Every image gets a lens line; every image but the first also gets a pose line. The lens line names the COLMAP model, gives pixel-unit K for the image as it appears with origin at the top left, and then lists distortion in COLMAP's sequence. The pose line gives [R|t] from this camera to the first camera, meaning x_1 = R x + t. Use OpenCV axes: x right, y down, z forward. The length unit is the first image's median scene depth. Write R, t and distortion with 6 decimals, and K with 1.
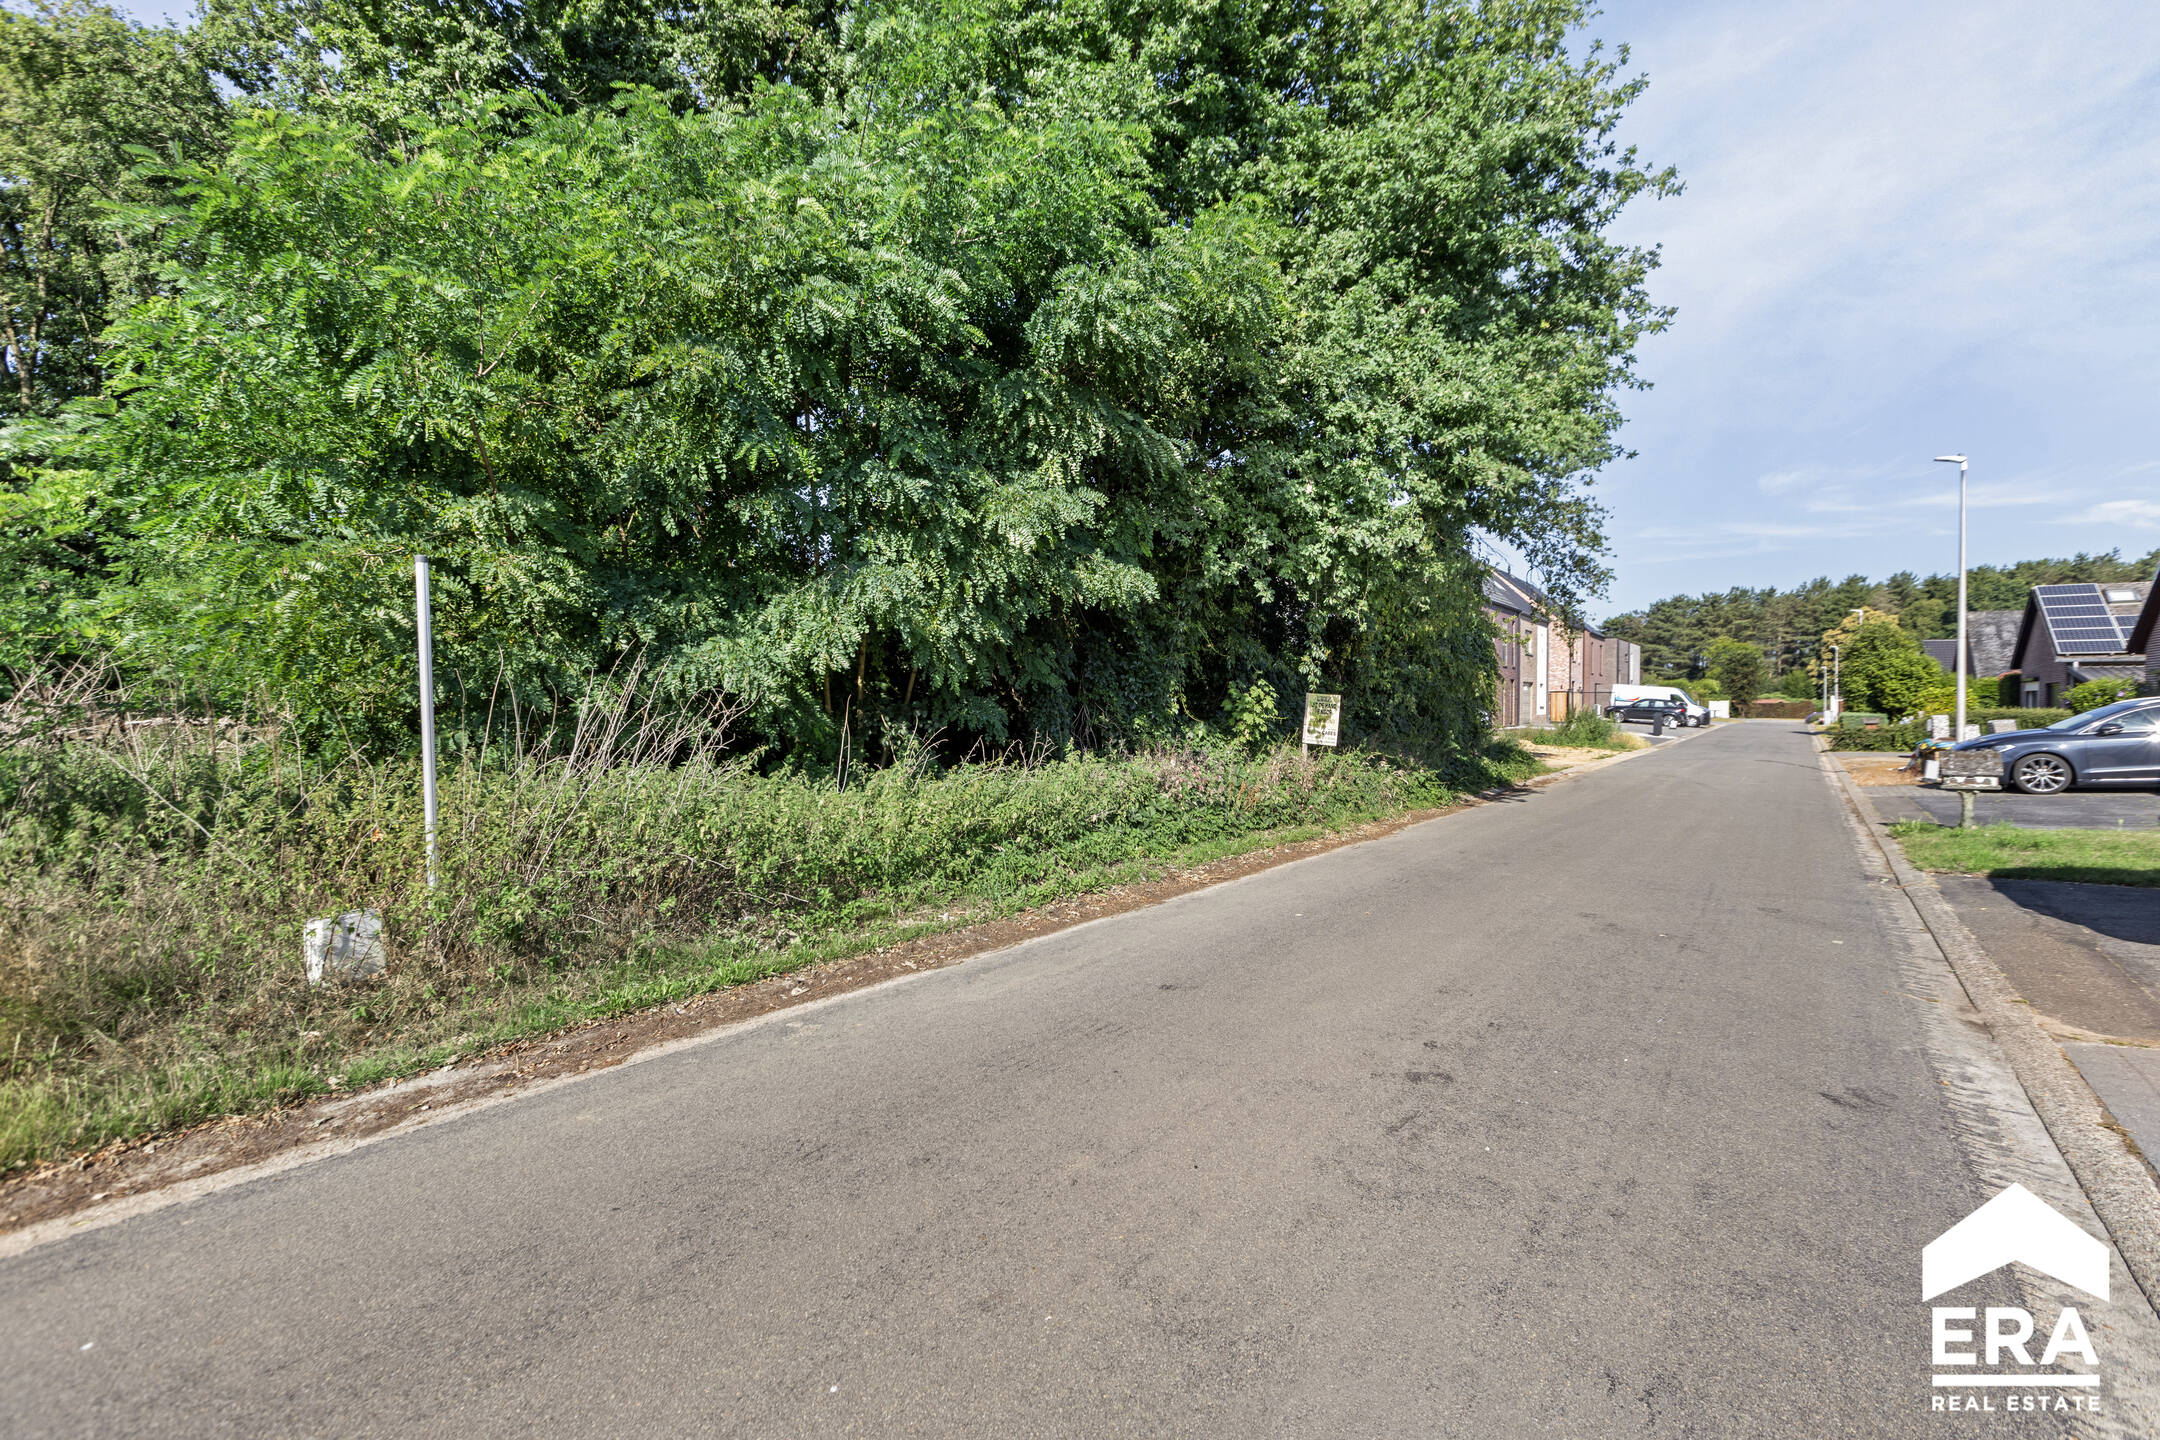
lens RADIAL K [[999.0, 0, 1075.6], [0, 999.0, 730.8], [0, 0, 1]] dist [0.013851, 0.001135]
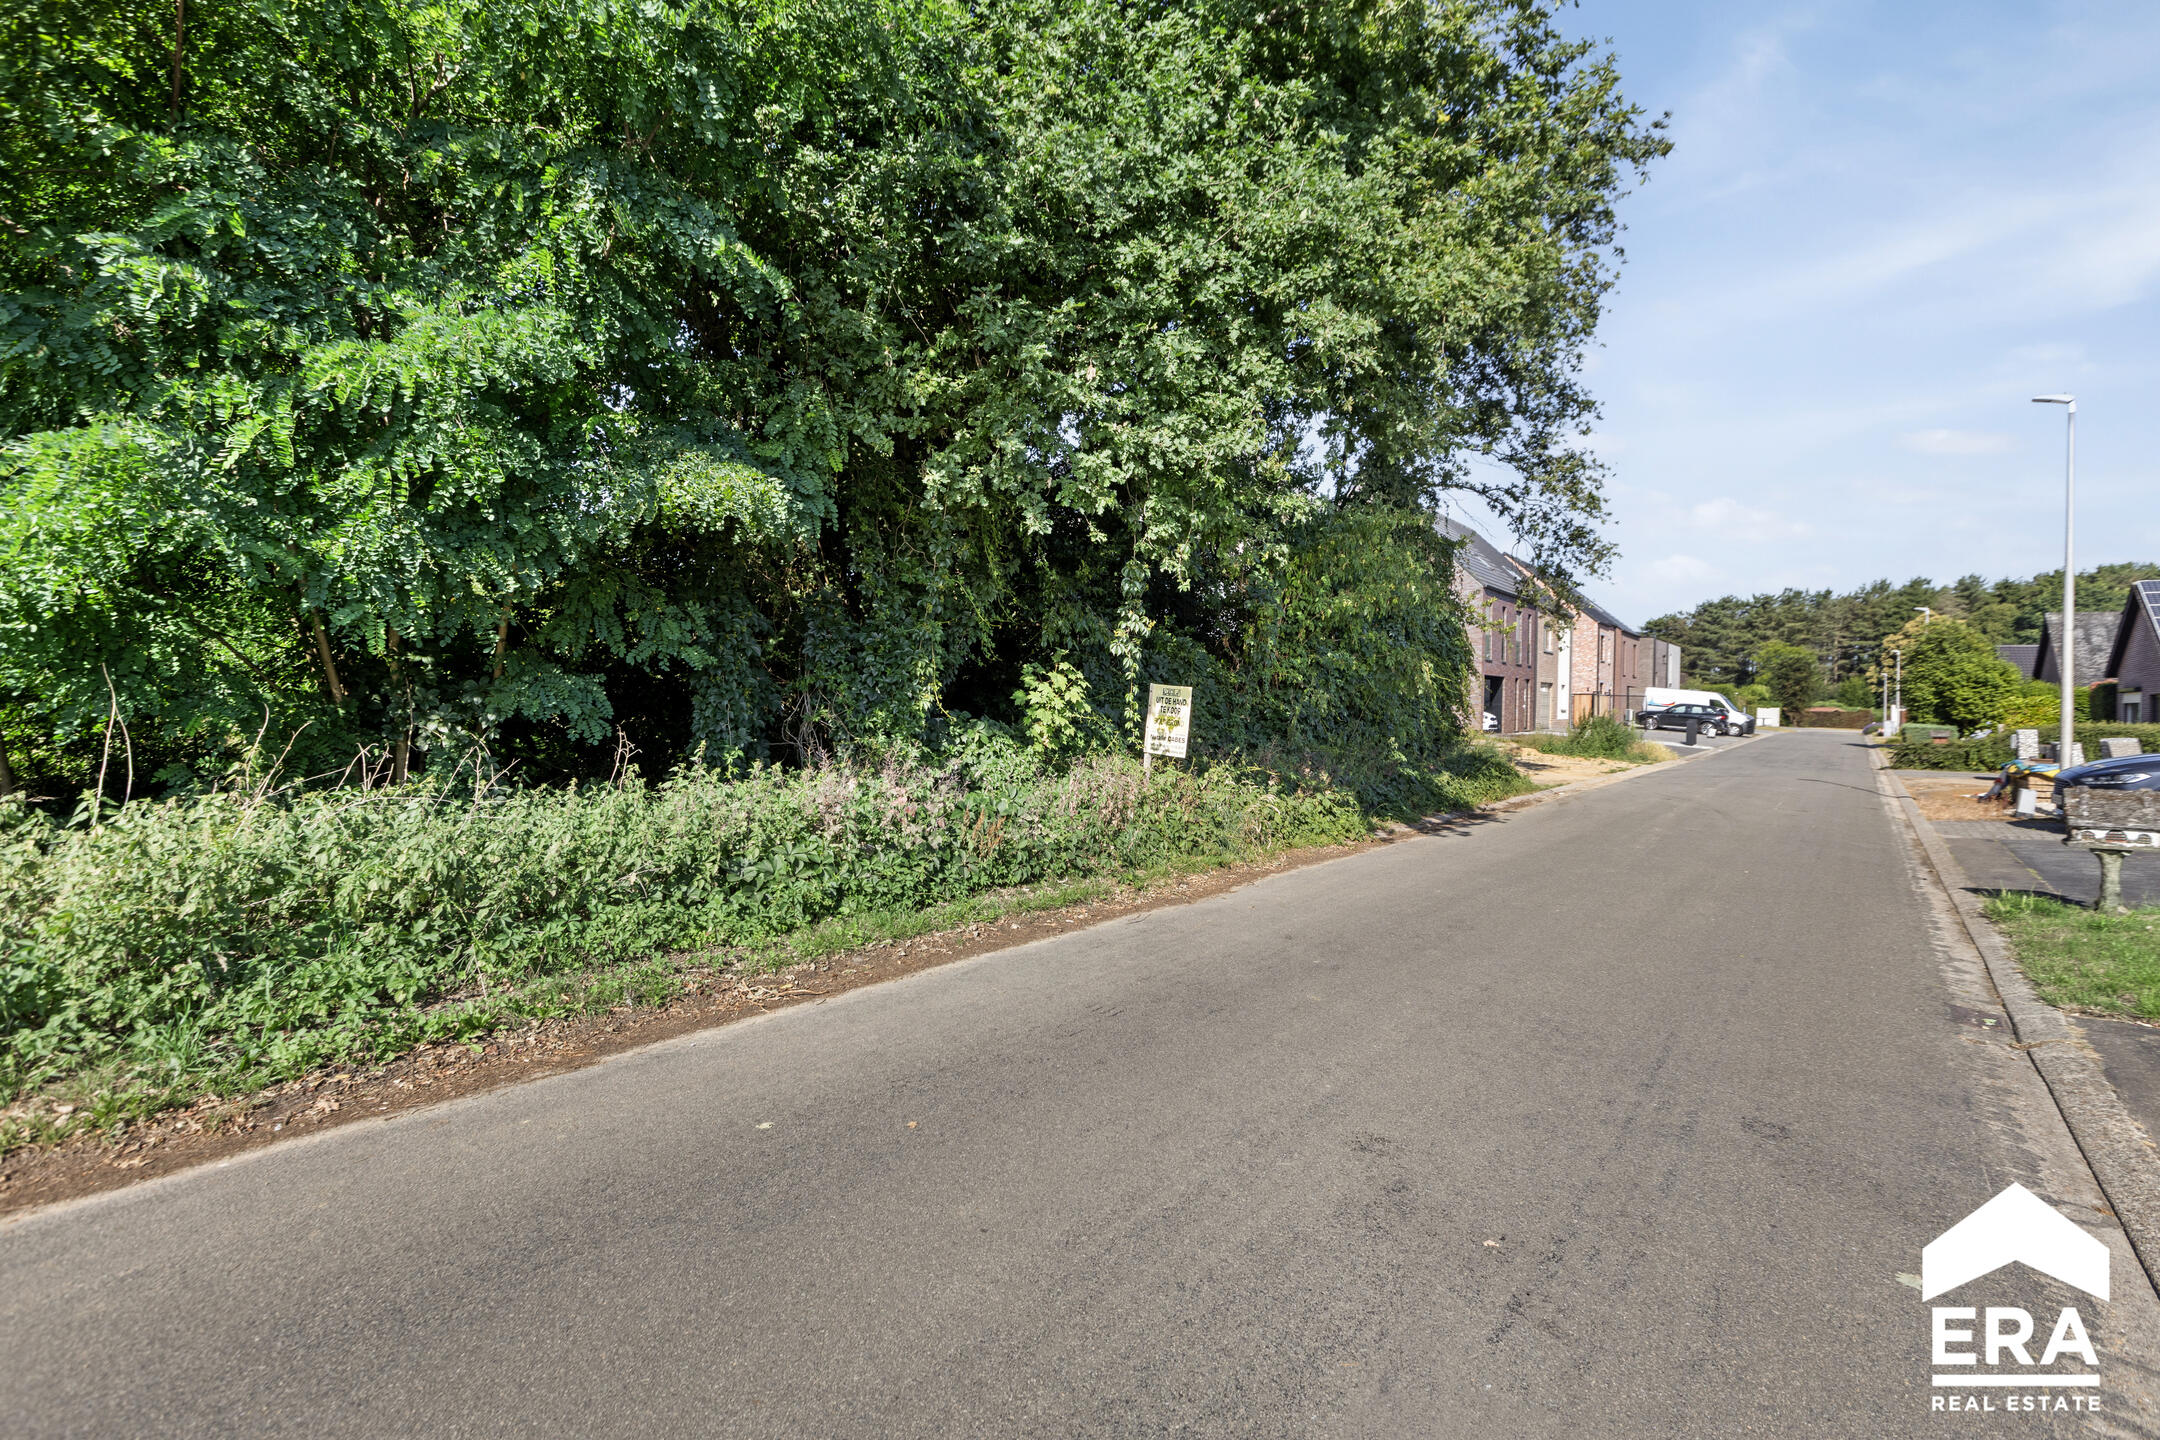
lens RADIAL K [[999.0, 0, 1084.7], [0, 999.0, 706.5], [0, 0, 1]] dist [0.013851, 0.001135]
pose [[0.999315, 0.019400, -0.031508, 0.091635], [-0.019994, 0.999626, -0.018654, -0.002936], [0.031135, 0.019271, 0.999329, 0.122532]]
